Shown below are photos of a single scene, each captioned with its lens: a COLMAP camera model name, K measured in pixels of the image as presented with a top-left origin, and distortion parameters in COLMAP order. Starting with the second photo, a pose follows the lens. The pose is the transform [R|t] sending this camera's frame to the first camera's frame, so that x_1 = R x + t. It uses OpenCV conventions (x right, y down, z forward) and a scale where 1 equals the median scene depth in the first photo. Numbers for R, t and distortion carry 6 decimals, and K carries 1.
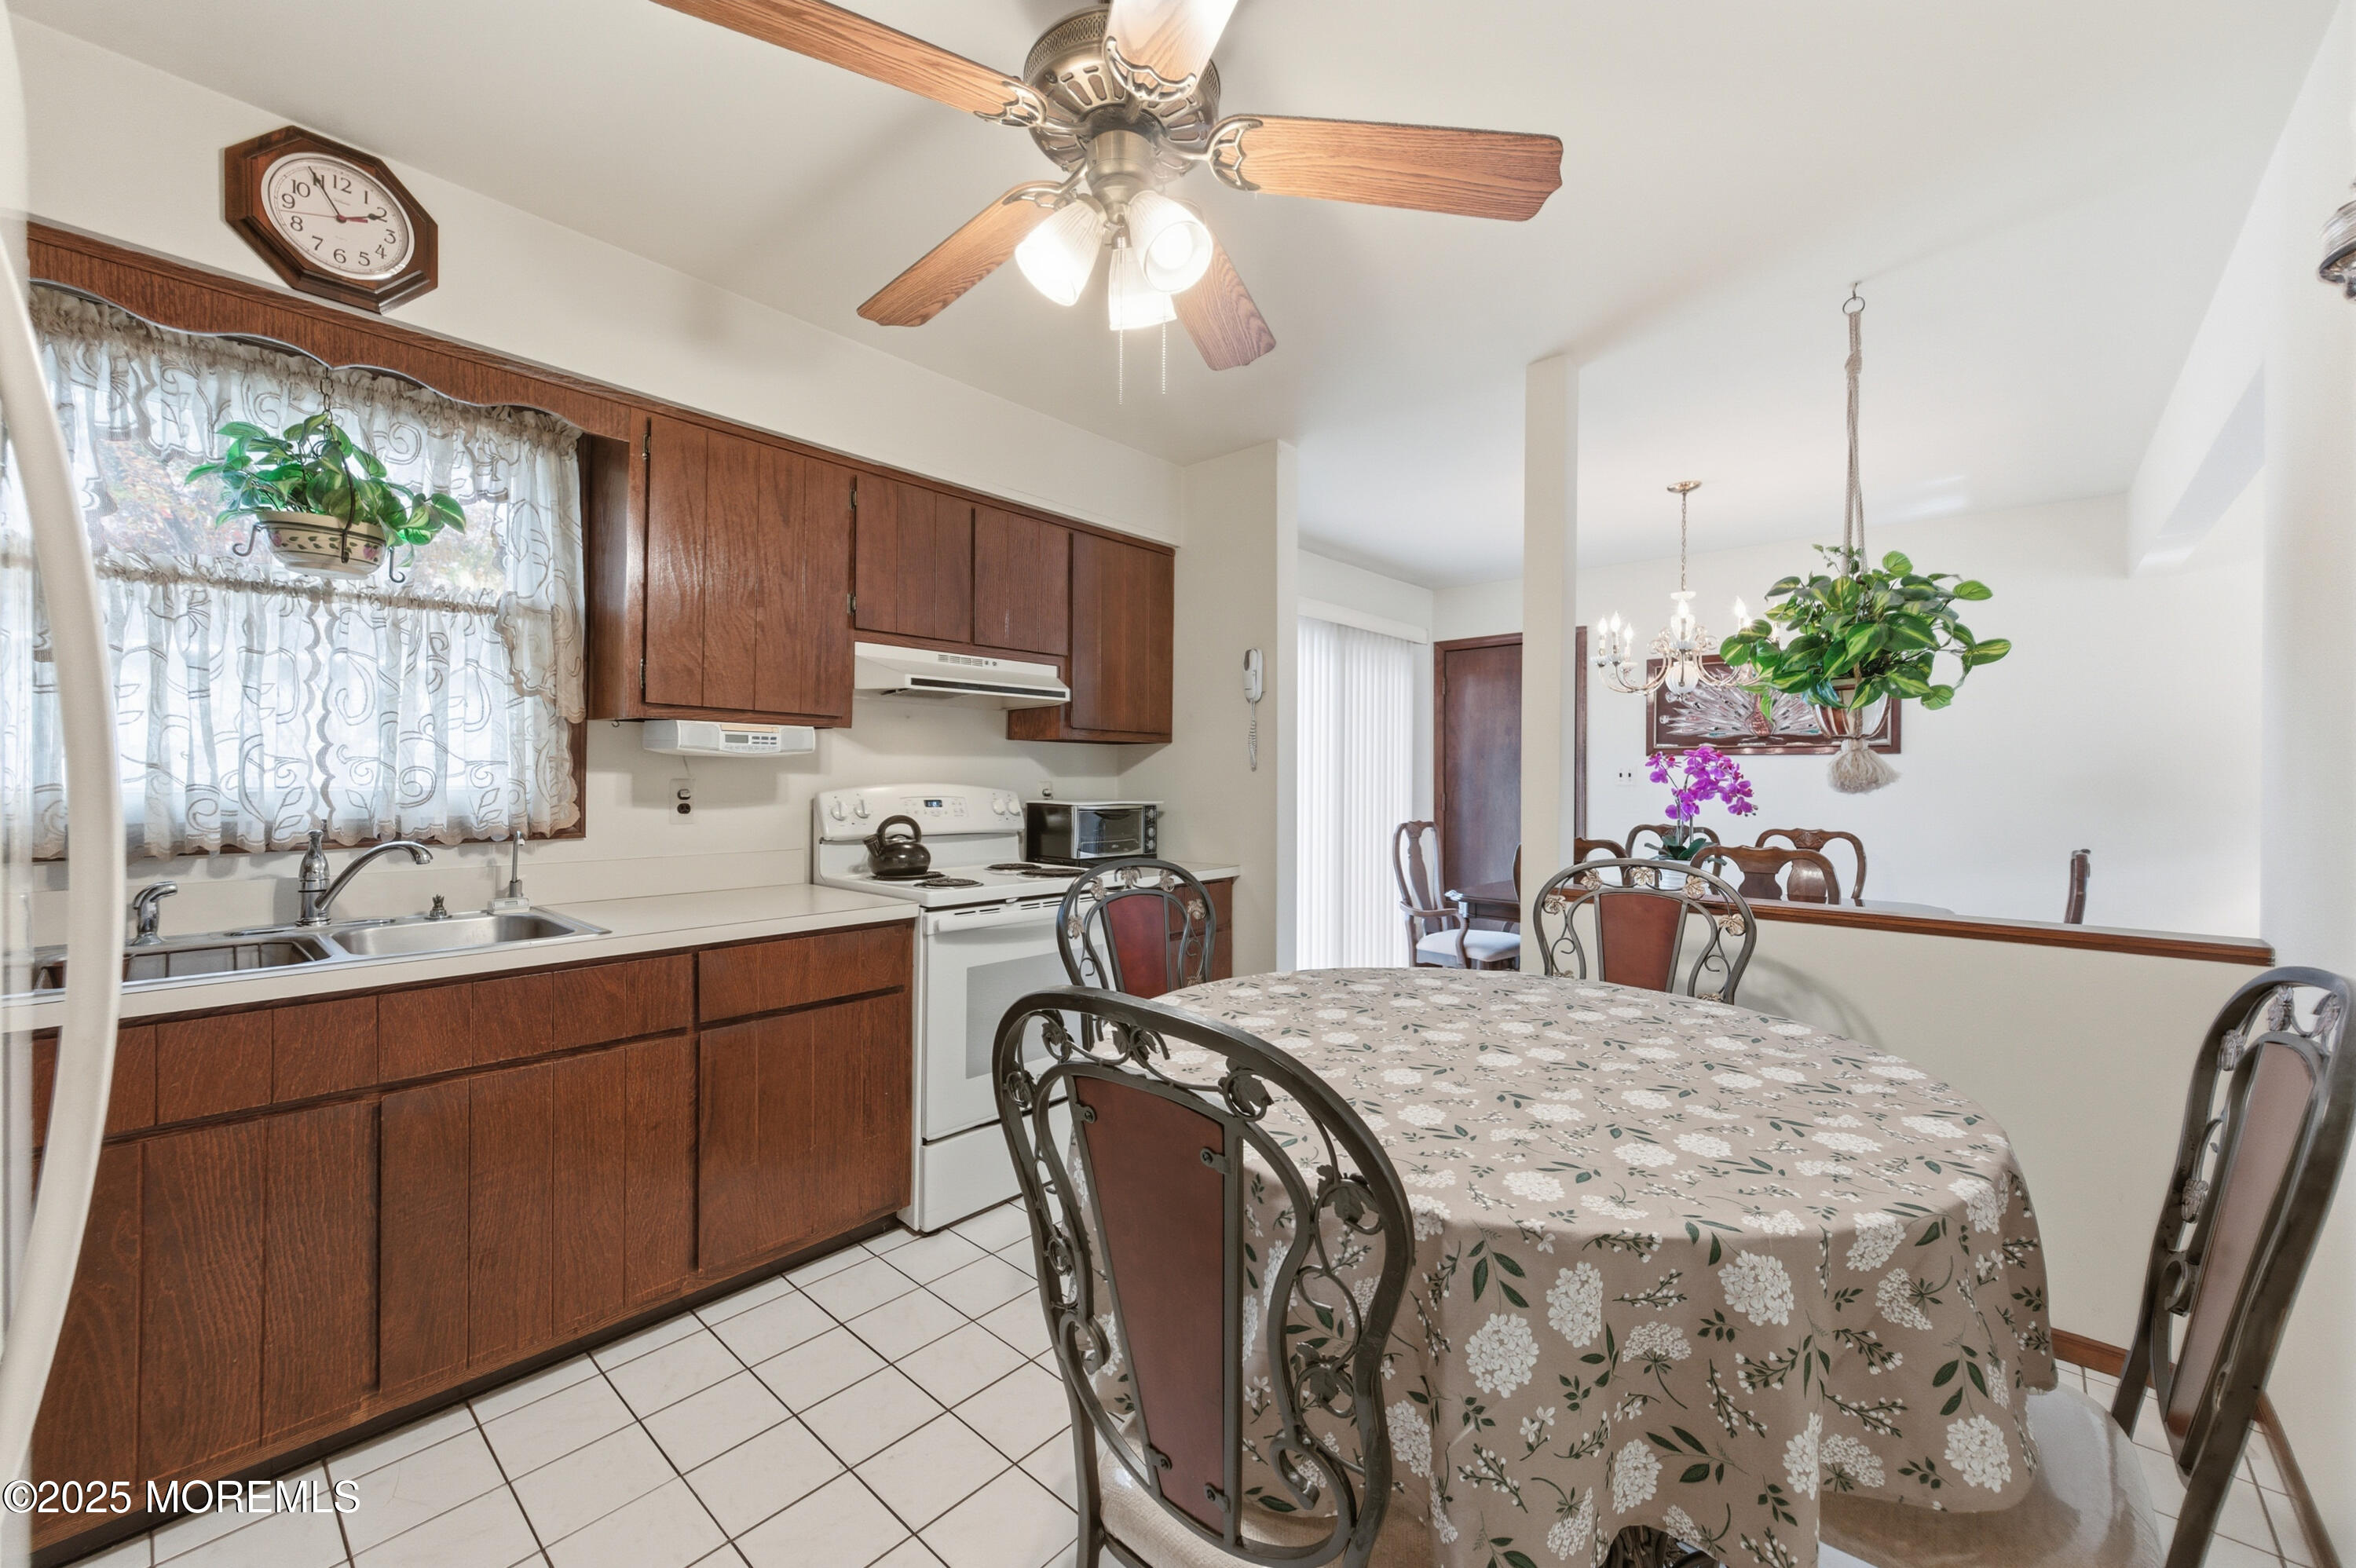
lens RADIAL K [[920.1, 0, 1181.6], [0, 920.1, 779.7], [0, 0, 1]] dist [0.007516, -0.000182]
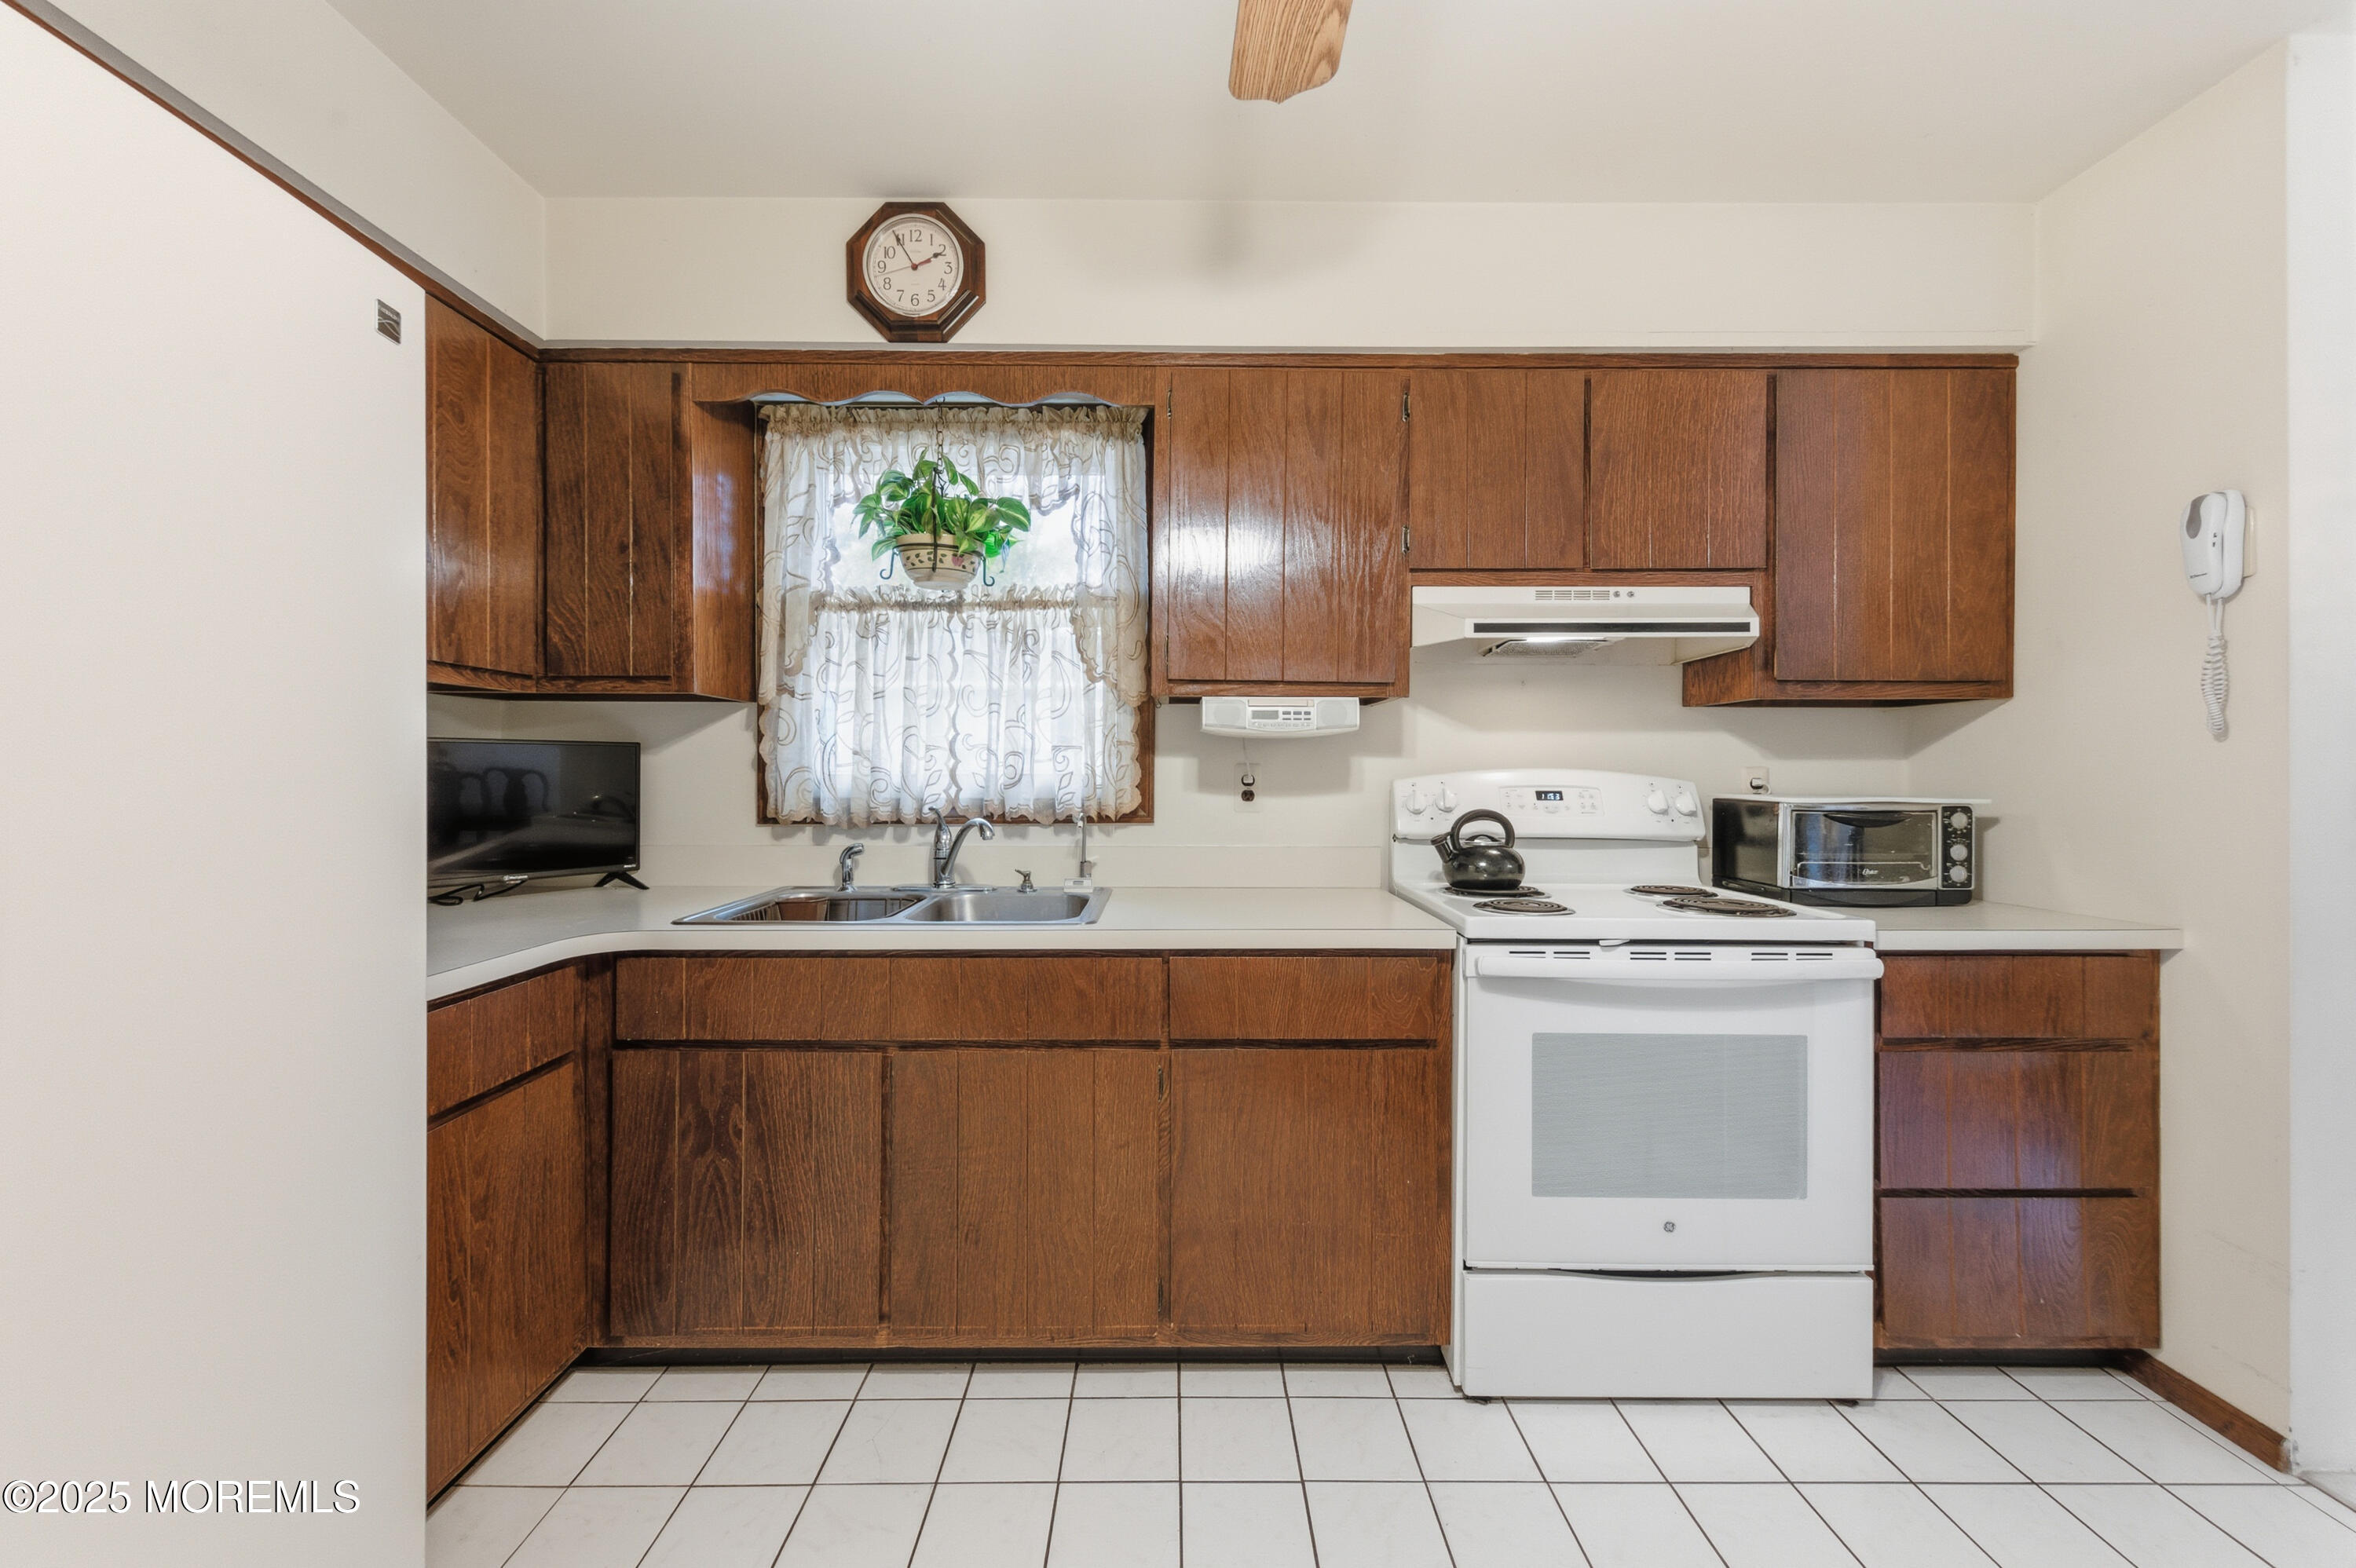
lens RADIAL K [[923.7, 0, 1173.4], [0, 923.7, 774.7], [0, 0, 1]] dist [0.005261, -0.000650]
pose [[0.666759, -0.003572, -0.745265, 0.106801], [0.000011, 0.999989, -0.004783, 0.015937], [0.745273, 0.003181, 0.666751, 0.354839]]
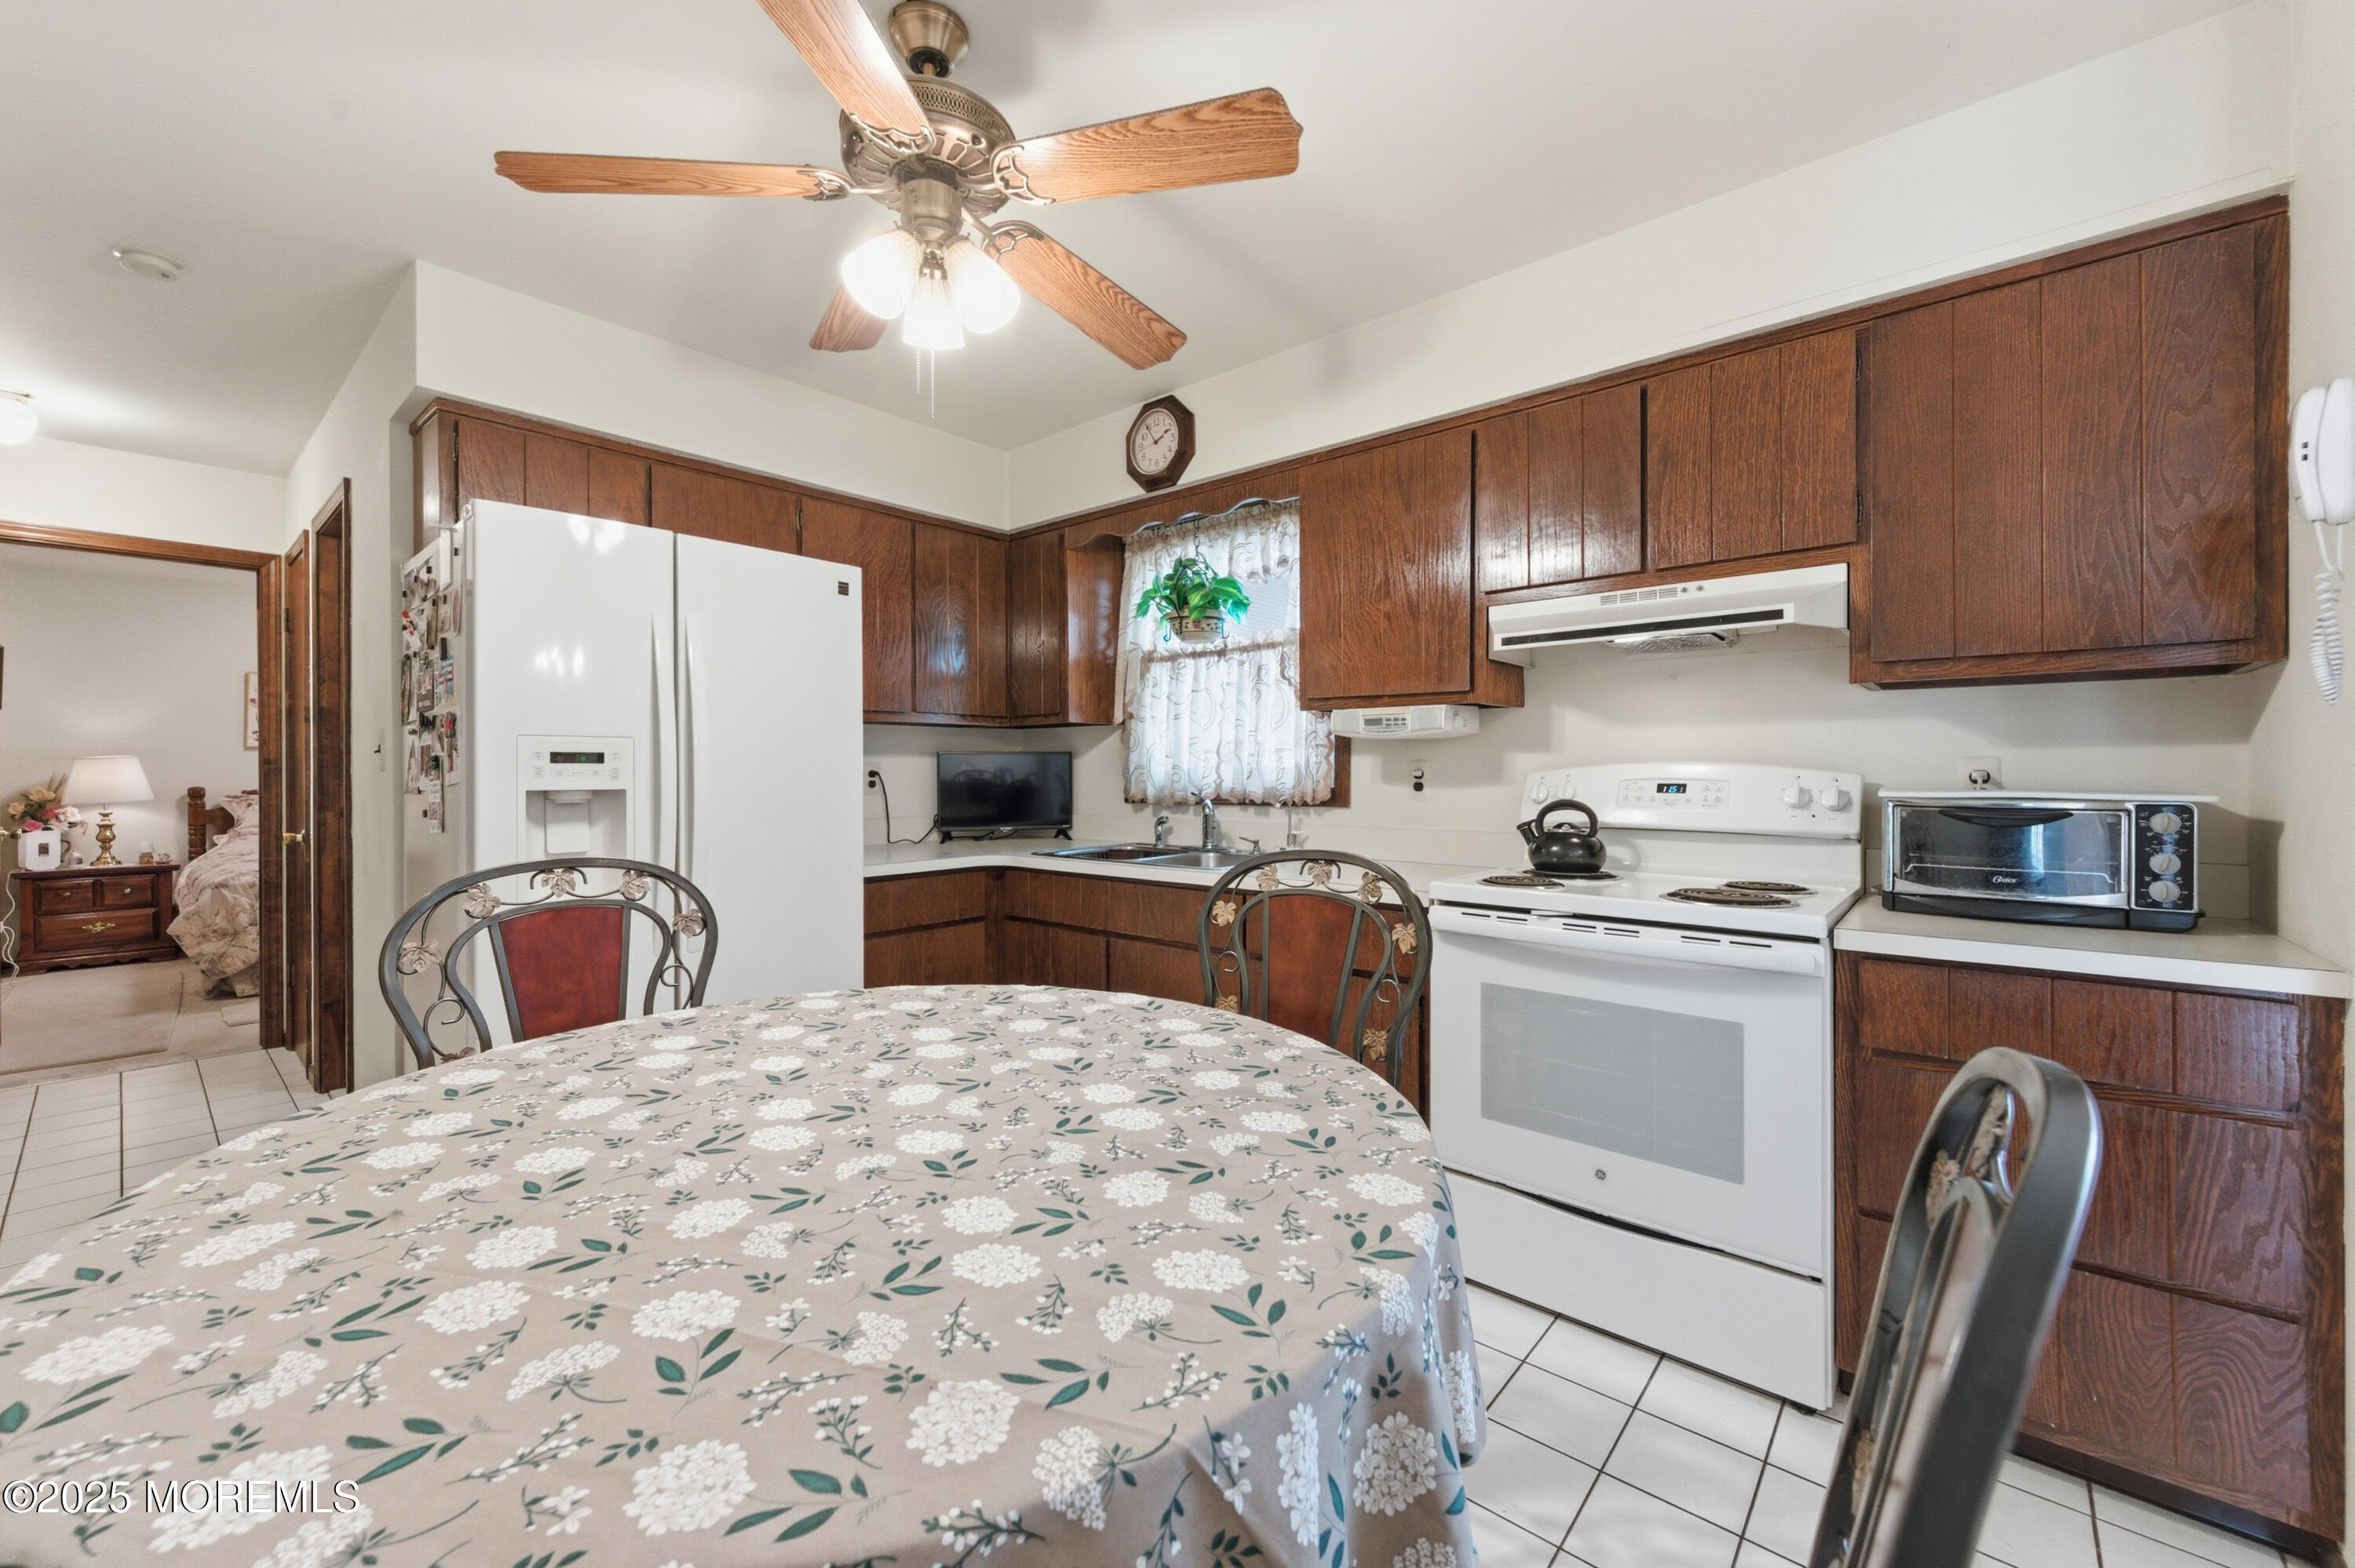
lens RADIAL K [[931.5, 0, 1169.9], [0, 931.5, 772.7], [0, 0, 1]] dist [0.001980, 0.000393]
pose [[0.004667, -0.004320, -0.999980, 0.629048], [-0.000296, 0.999991, -0.004321, 0.021014], [0.999989, 0.000317, 0.004665, 0.748671]]
